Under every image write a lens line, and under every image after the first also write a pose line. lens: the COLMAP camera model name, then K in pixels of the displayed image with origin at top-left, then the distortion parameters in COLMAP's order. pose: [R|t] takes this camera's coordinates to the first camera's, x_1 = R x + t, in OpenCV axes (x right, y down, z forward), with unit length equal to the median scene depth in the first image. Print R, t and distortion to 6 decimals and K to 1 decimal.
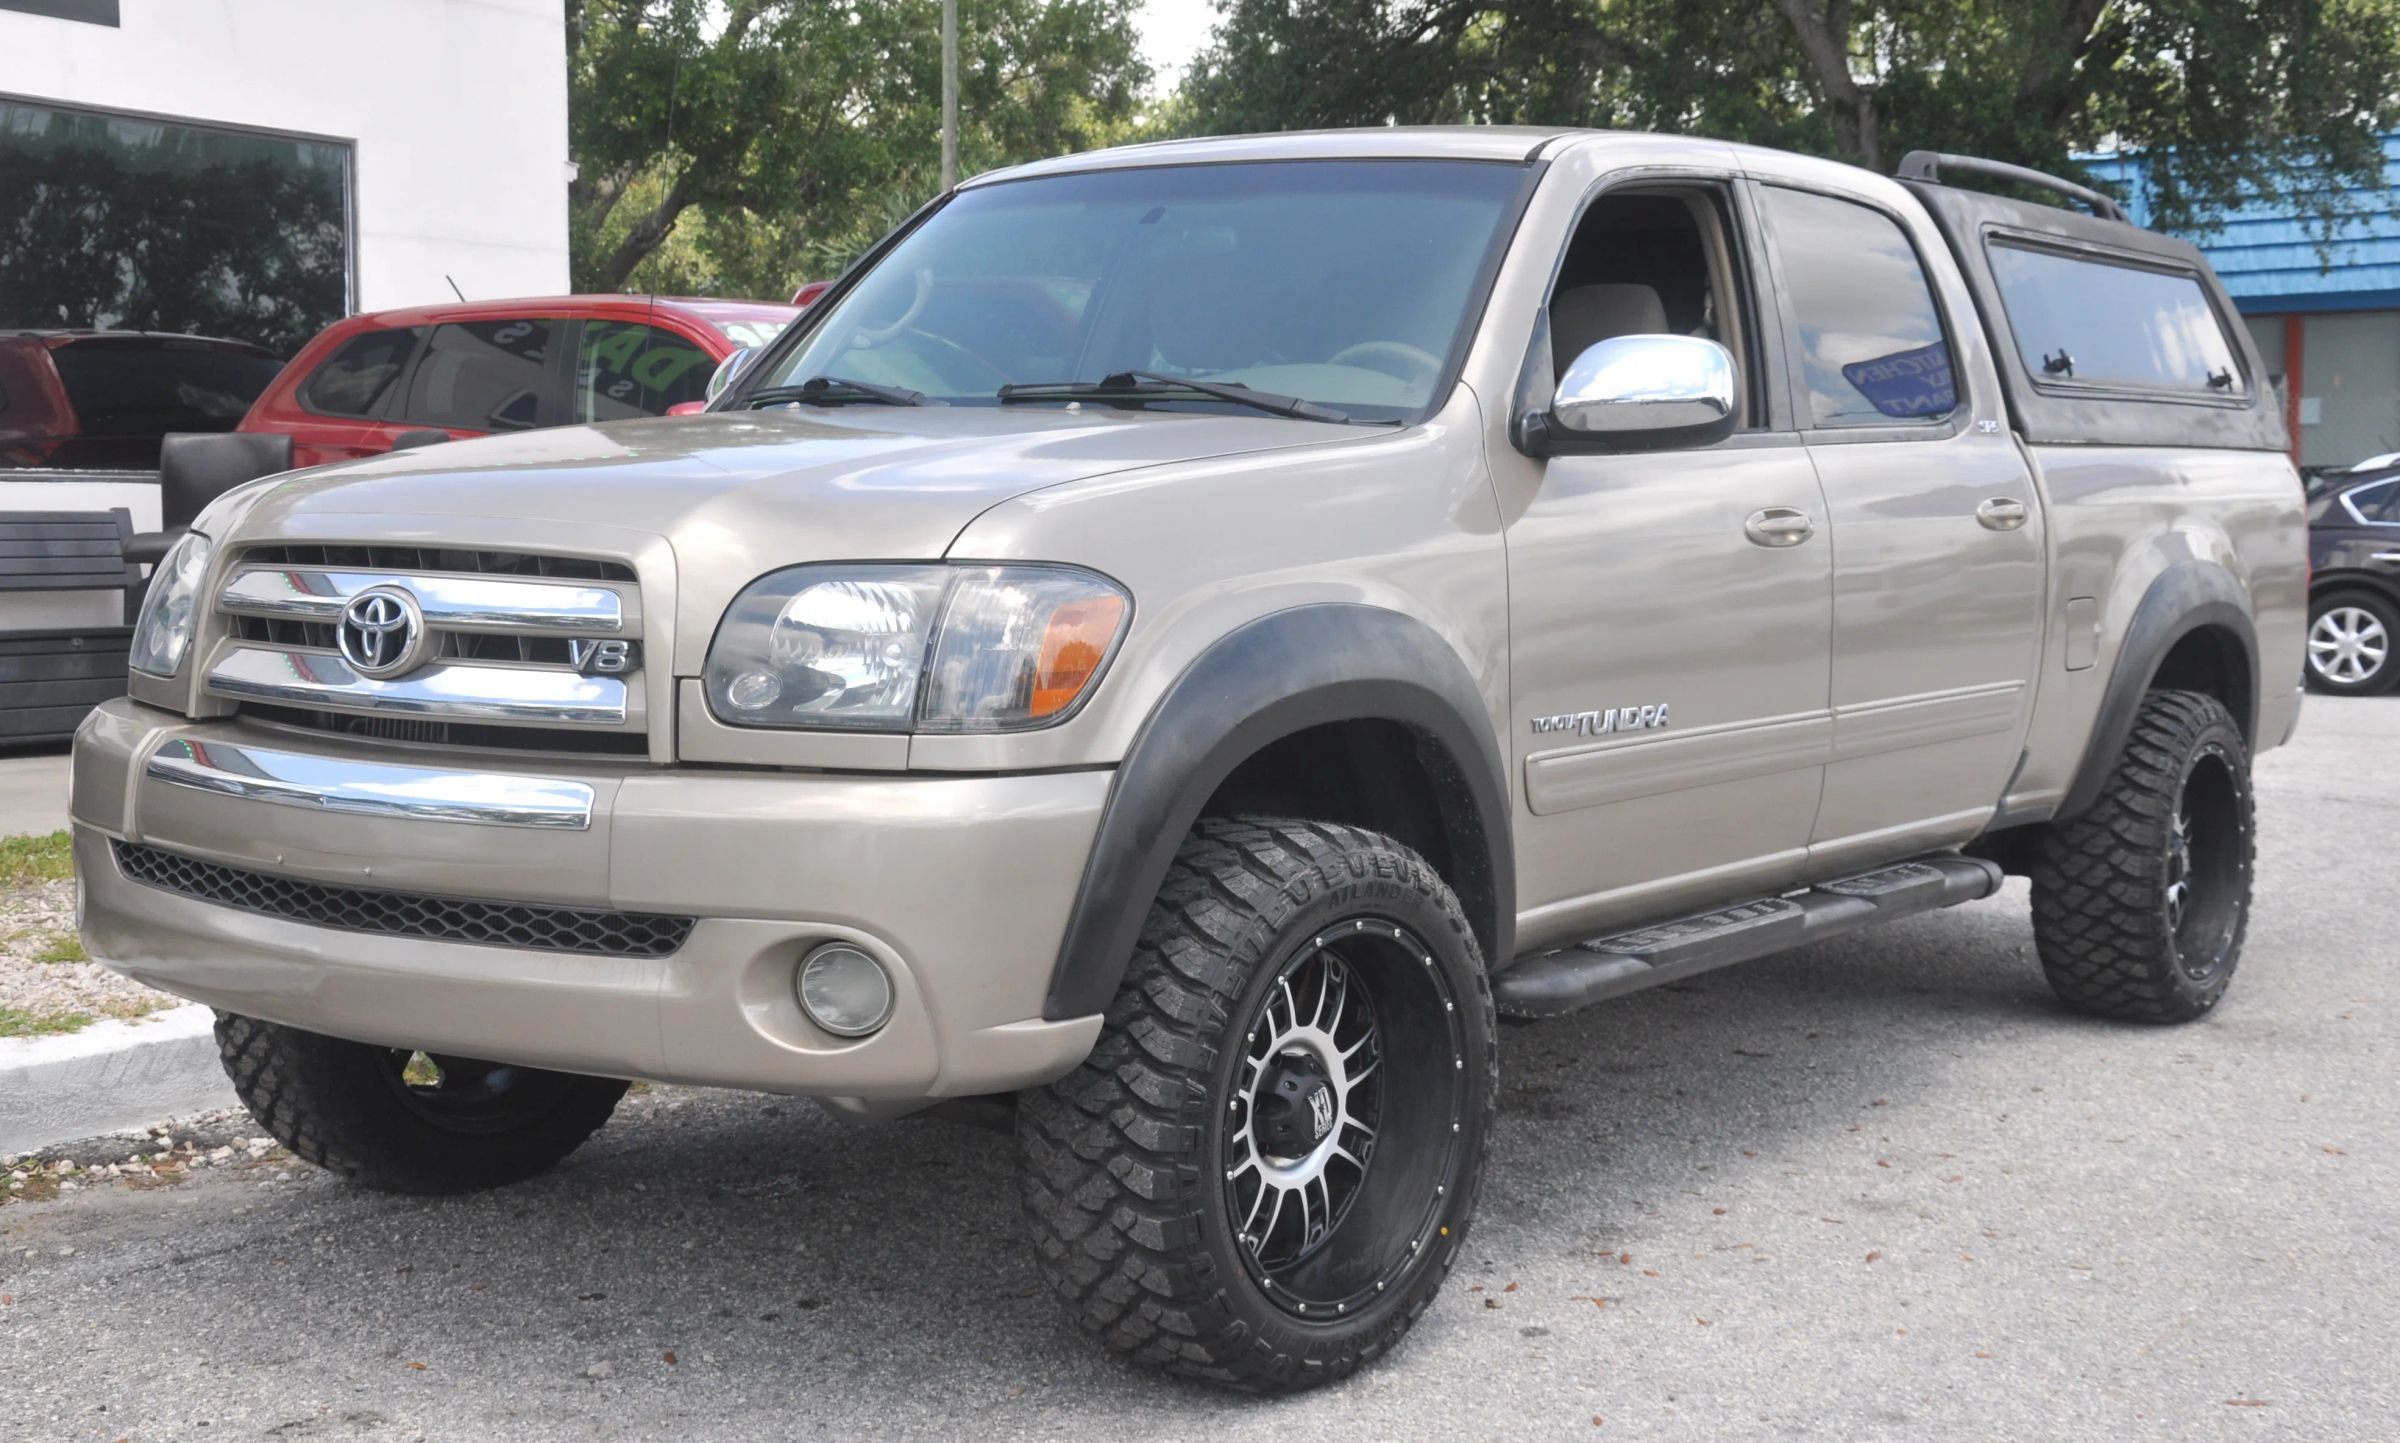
lens RADIAL K [[3022.2, 0, 1278.6], [0, 3022.2, 689.5], [0, 0, 1]] dist [-0.025605, 0.351664]
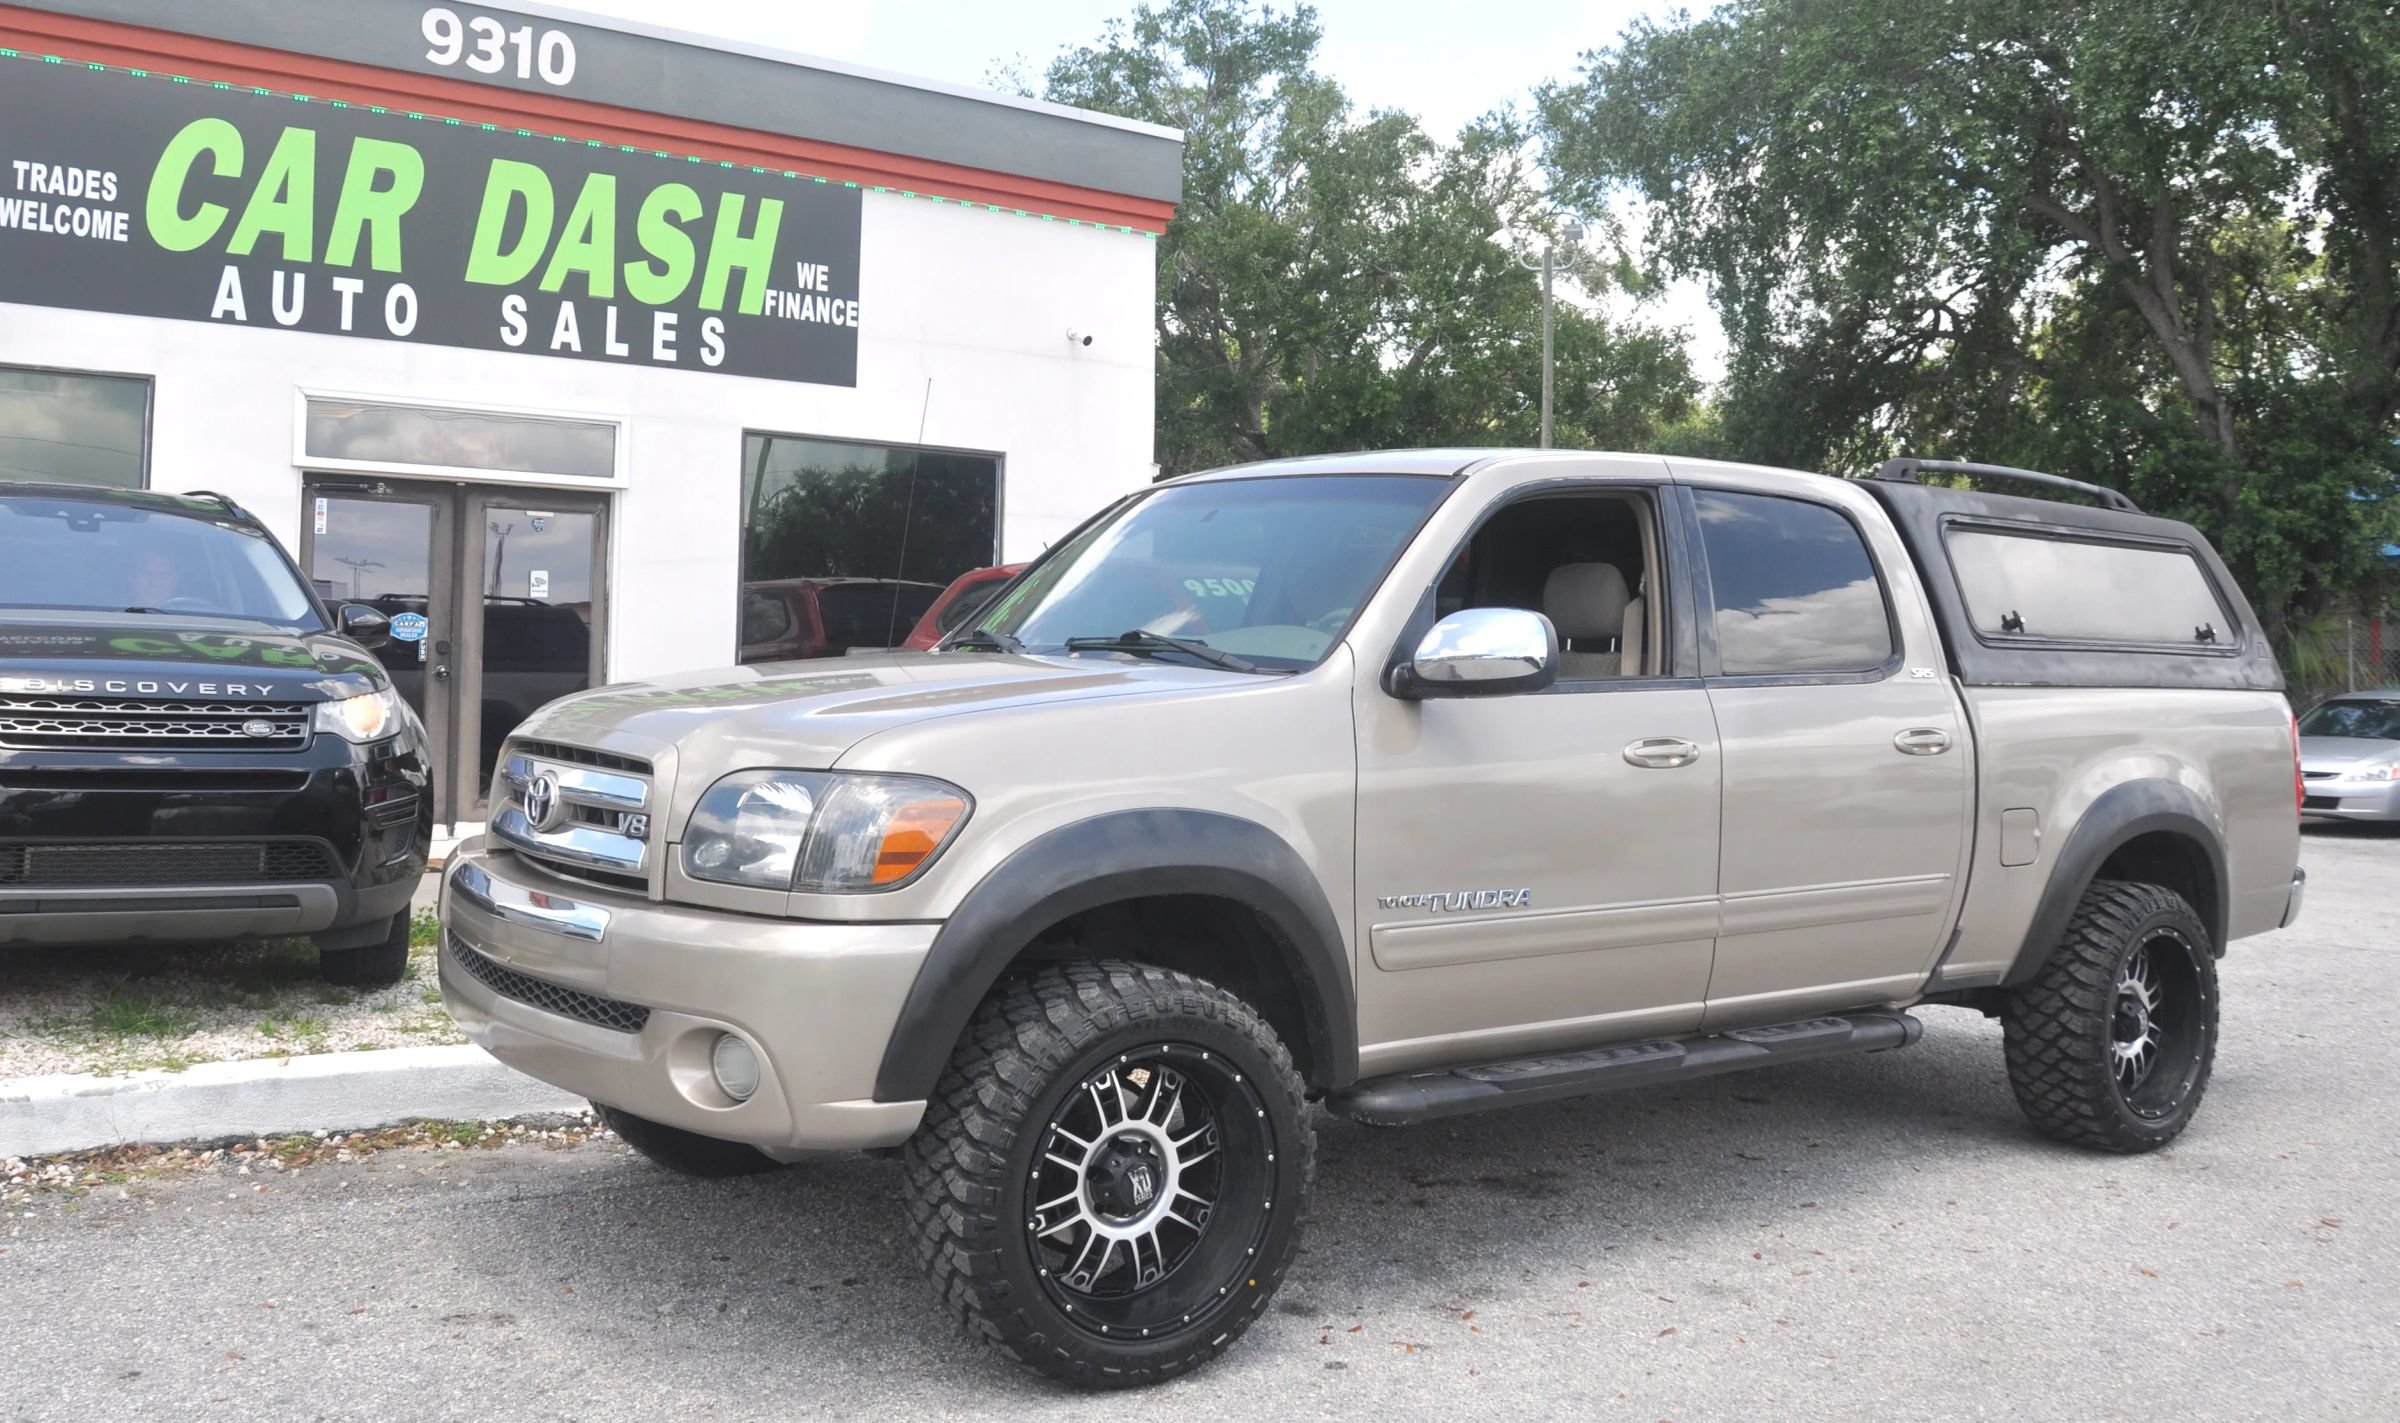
lens RADIAL K [[2162.4, 0, 1138.5], [0, 2162.4, 574.8], [0, 0, 1]] dist [-0.175310, 0.144683]
pose [[0.944196, 0.004031, -0.329360, 0.299216], [-0.041585, 0.993383, -0.107056, -0.026040], [0.326749, 0.114779, 0.938116, 0.071489]]
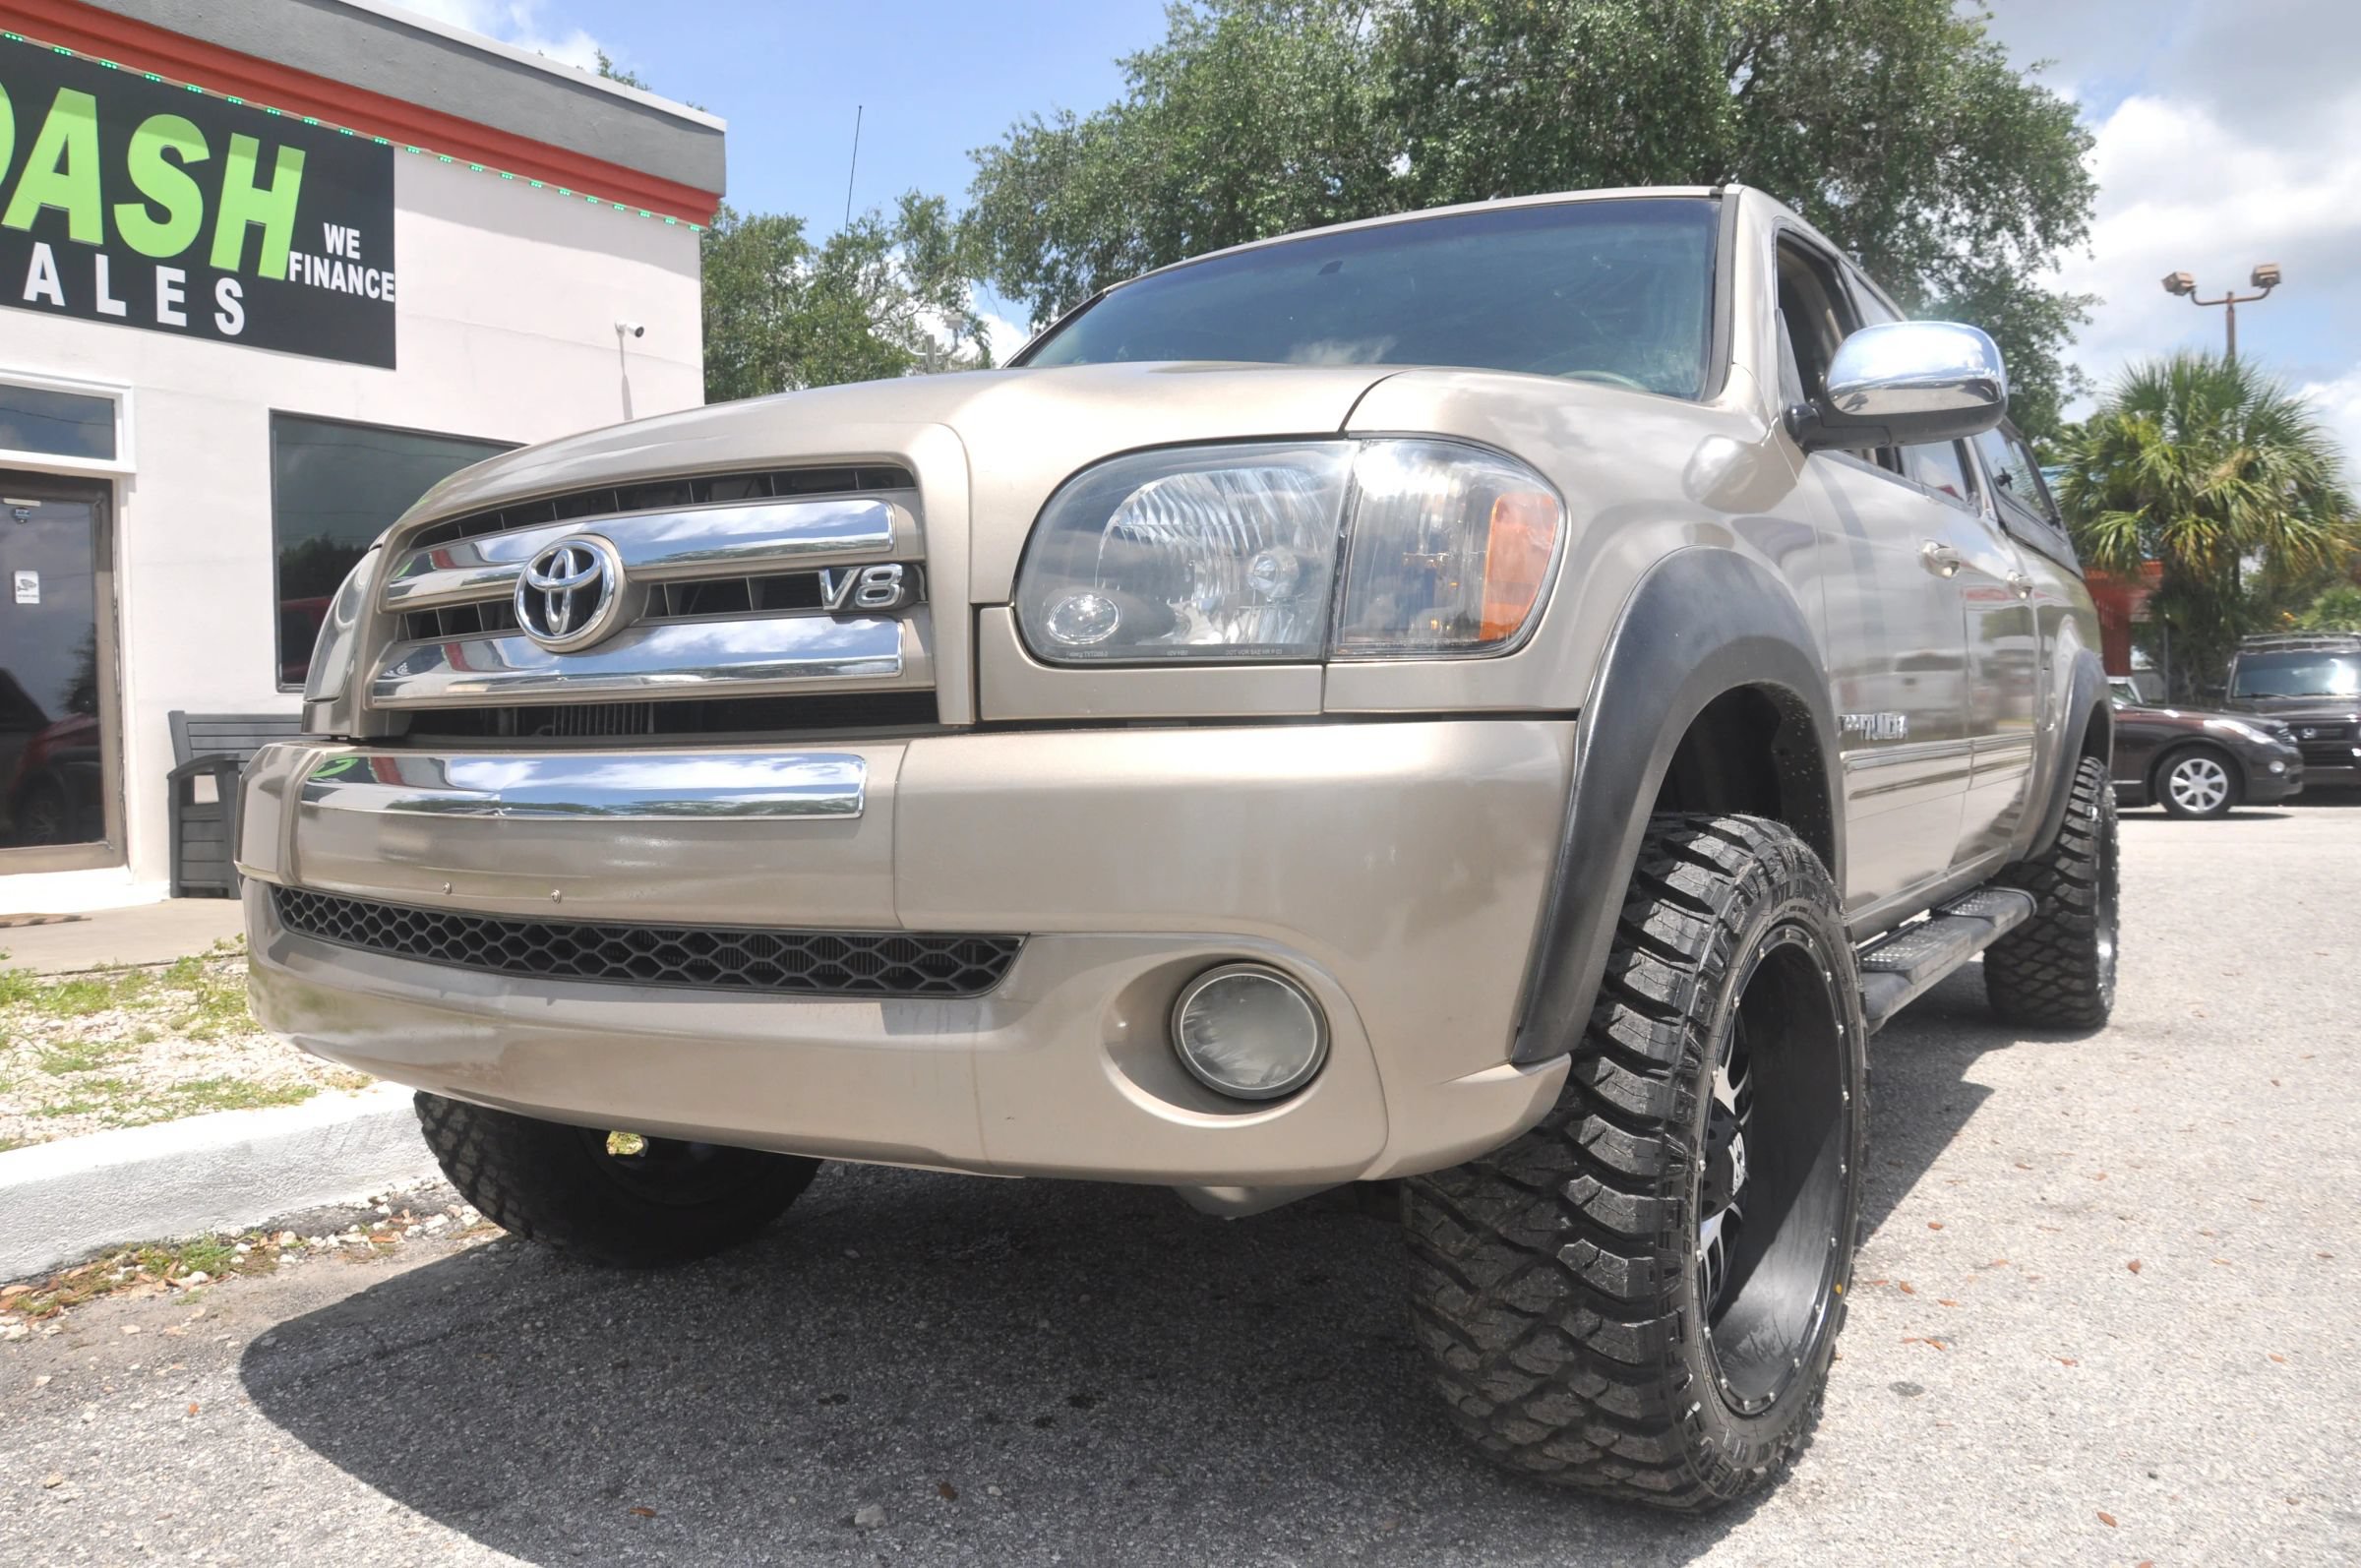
lens RADIAL K [[1827.7, 0, 1200.0], [0, 1827.7, 794.7], [0, 0, 1]] dist [-0.165513, 0.114784]
pose [[0.998496, -0.030948, 0.045261, -0.139416], [0.032654, 0.998764, -0.037460, 0.048990], [-0.044046, 0.038881, 0.998273, 0.474359]]
